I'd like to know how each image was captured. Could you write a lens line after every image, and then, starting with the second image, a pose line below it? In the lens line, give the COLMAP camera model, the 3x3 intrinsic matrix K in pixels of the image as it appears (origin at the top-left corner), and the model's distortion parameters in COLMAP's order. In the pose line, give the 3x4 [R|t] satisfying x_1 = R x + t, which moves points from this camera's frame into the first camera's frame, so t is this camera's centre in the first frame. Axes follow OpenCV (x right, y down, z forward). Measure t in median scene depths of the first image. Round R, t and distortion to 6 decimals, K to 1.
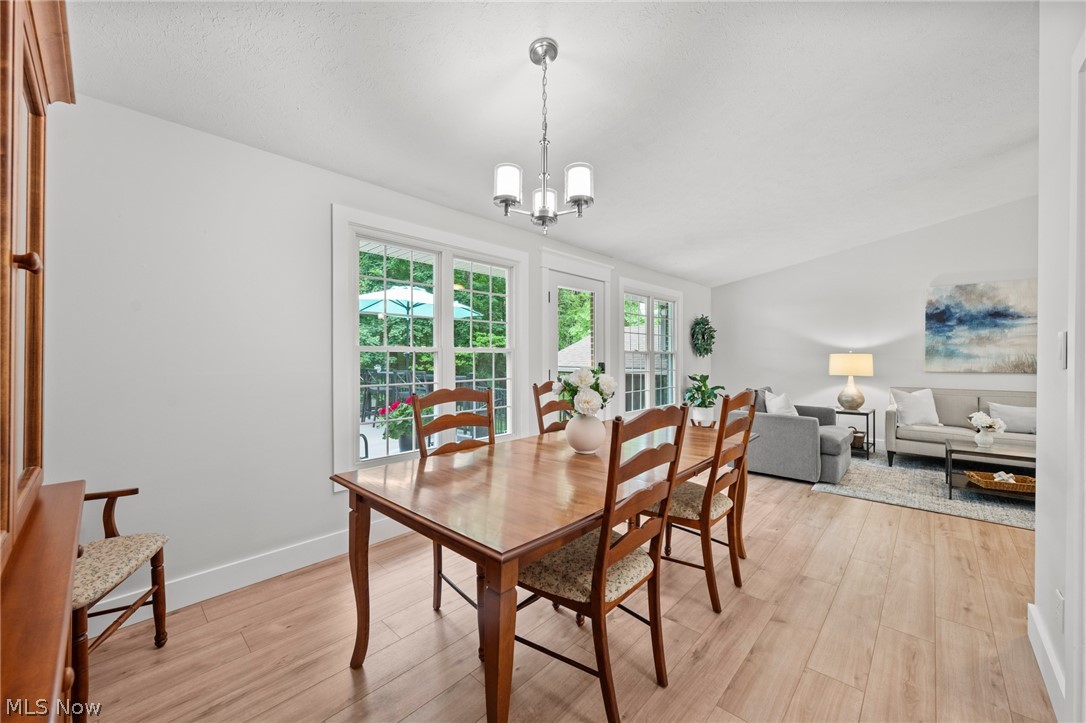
lens RADIAL K [[420.1, 0, 545.2], [0, 420.1, 358.2], [0, 0, 1]] dist [-0.000505, -0.000029]
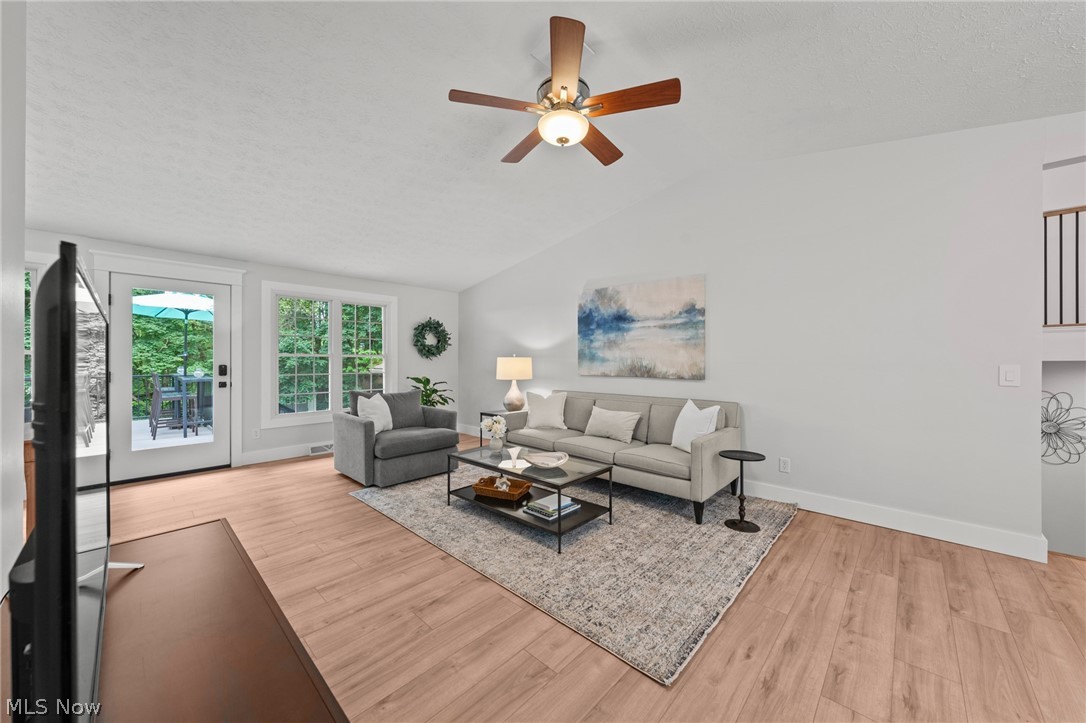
lens RADIAL K [[390.0, 0, 545.4], [0, 390.0, 360.1], [0, 0, 1]] dist [-0.002893, 0.000005]
pose [[0.999978, 0.002304, -0.006246, 0.904651], [-0.002334, 0.999986, -0.004747, 0.001041], [0.006235, 0.004762, 0.999969, 0.067179]]
